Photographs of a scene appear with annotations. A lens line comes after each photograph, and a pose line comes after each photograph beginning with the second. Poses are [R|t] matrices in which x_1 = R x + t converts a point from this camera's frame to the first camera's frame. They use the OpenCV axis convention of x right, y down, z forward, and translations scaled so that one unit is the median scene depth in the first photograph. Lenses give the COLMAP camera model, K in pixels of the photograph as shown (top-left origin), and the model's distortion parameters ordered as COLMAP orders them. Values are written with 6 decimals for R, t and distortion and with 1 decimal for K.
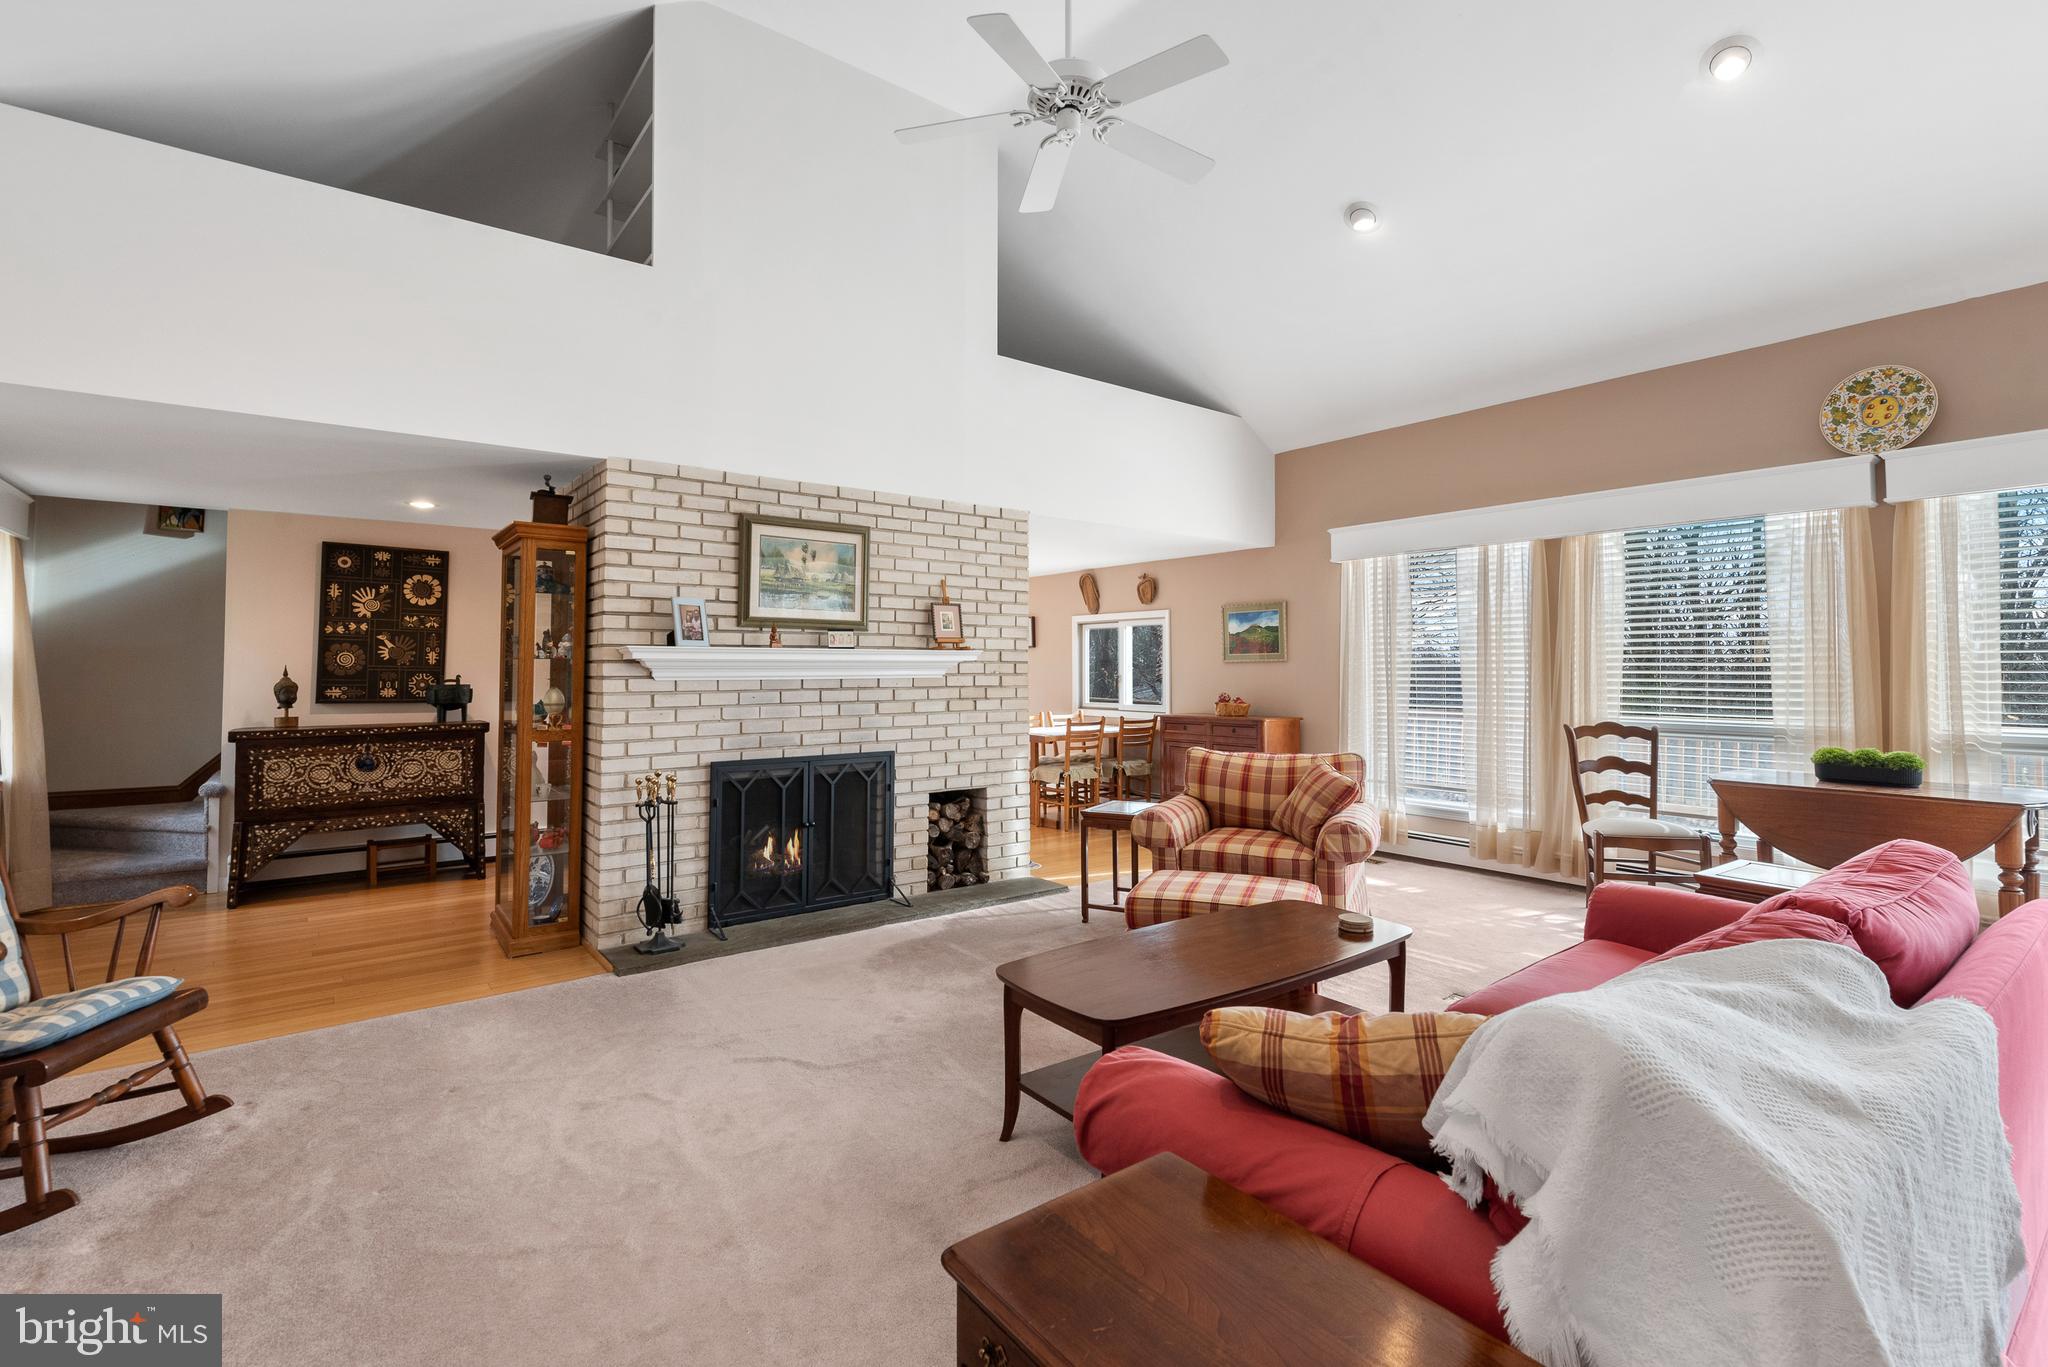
lens RADIAL K [[896.8, 0, 1019.0], [0, 896.8, 648.6], [0, 0, 1]] dist [-0.003569, -0.000309]
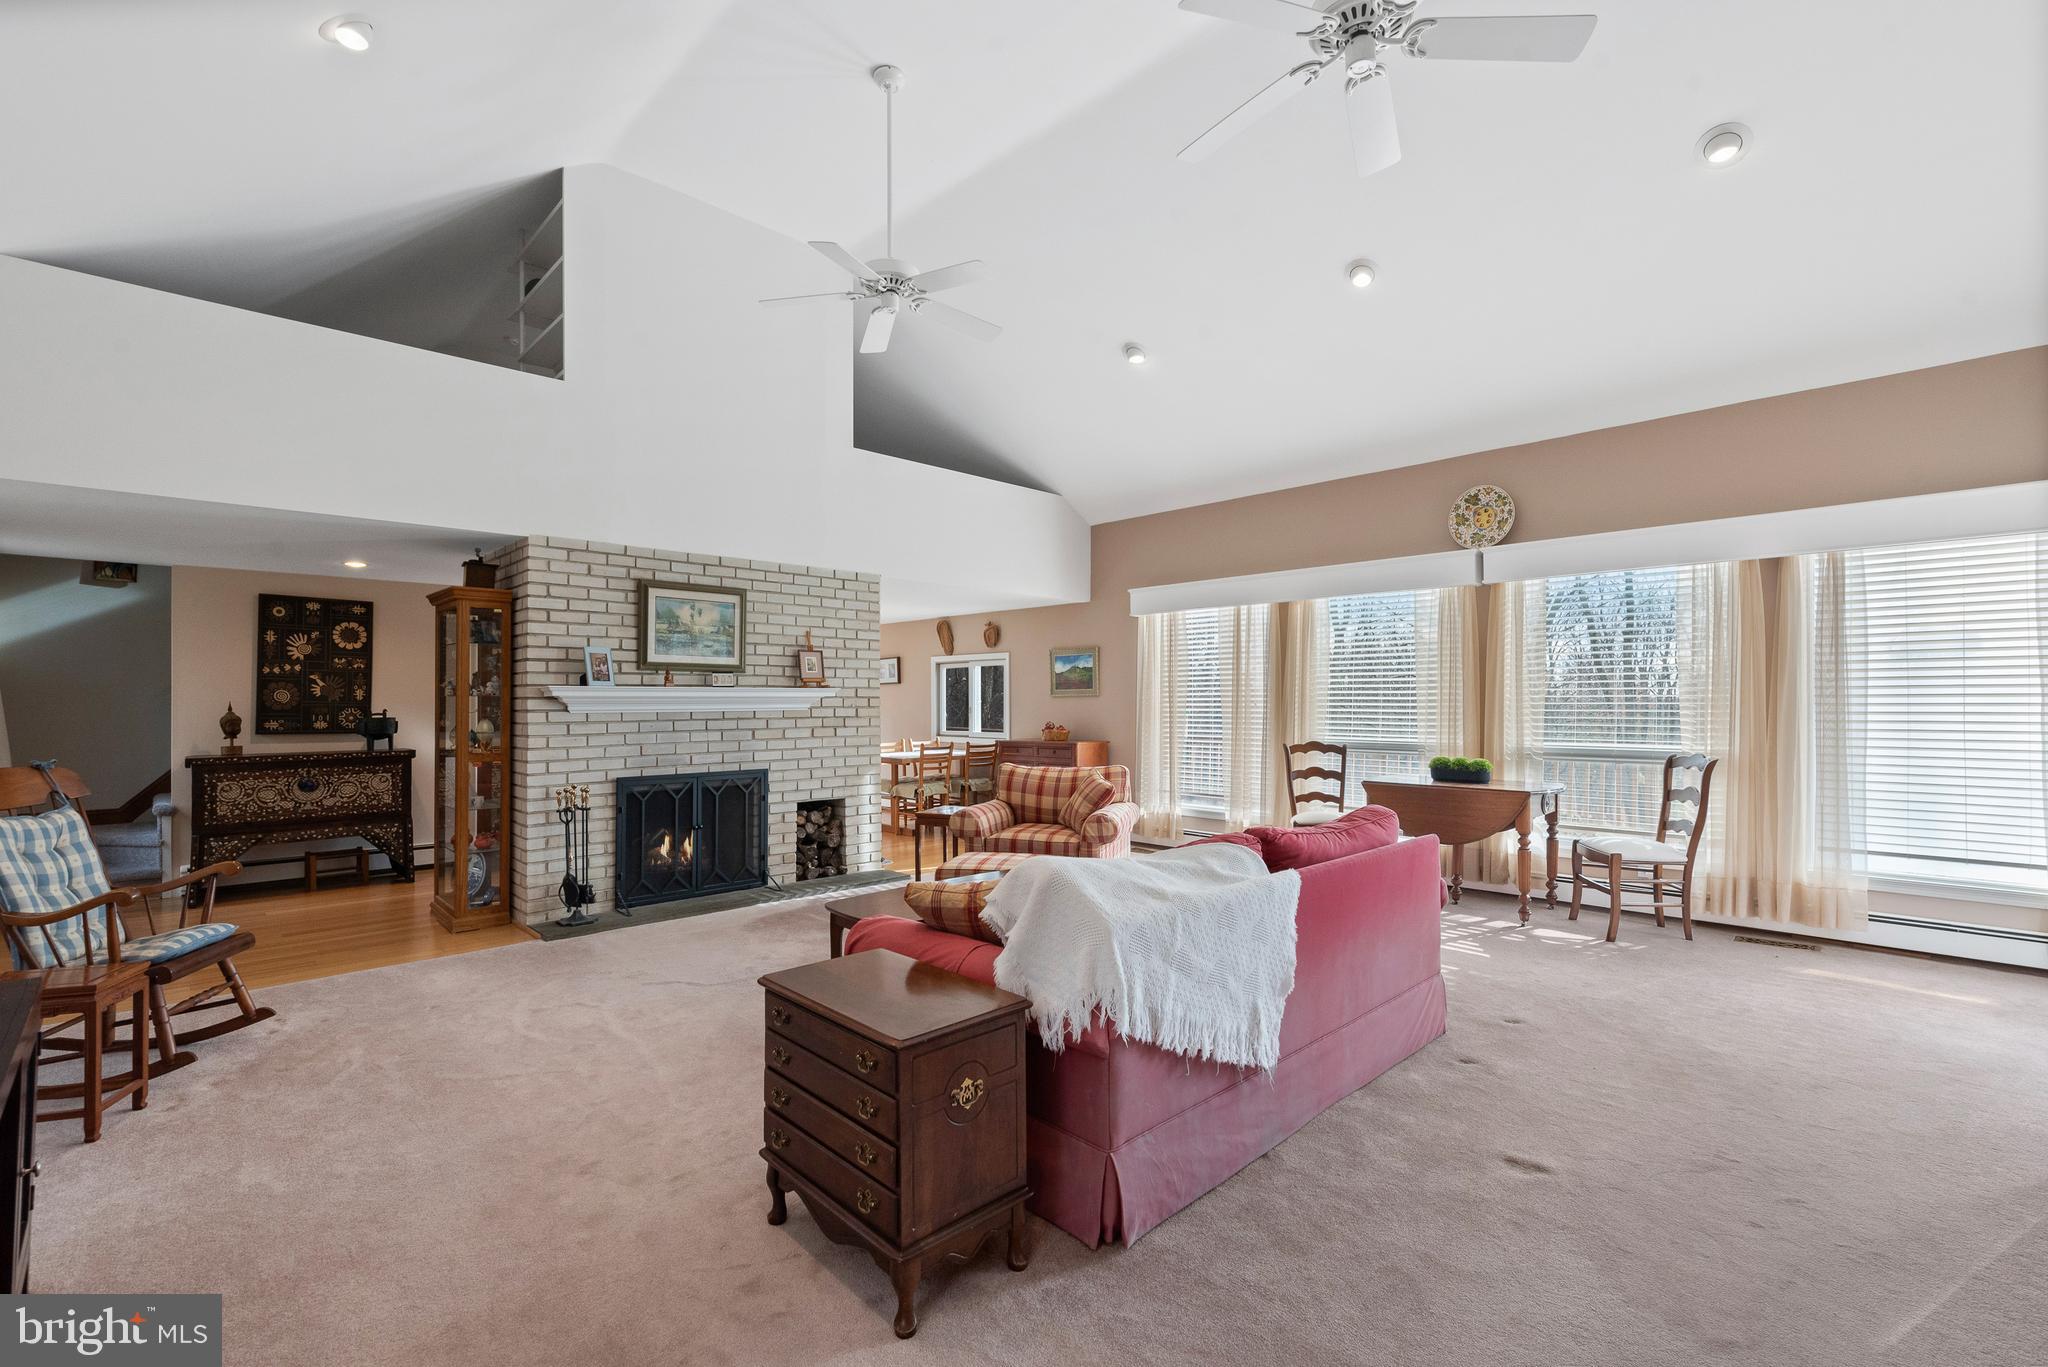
lens RADIAL K [[896.8, 0, 1018.3], [0, 896.8, 698.3], [0, 0, 1]] dist [-0.003569, -0.000309]
pose [[0.993856, -0.002421, 0.110658, 0.074942], [0.000203, 0.999799, 0.020047, -0.009661], [-0.110684, -0.019902, 0.993656, -0.298924]]
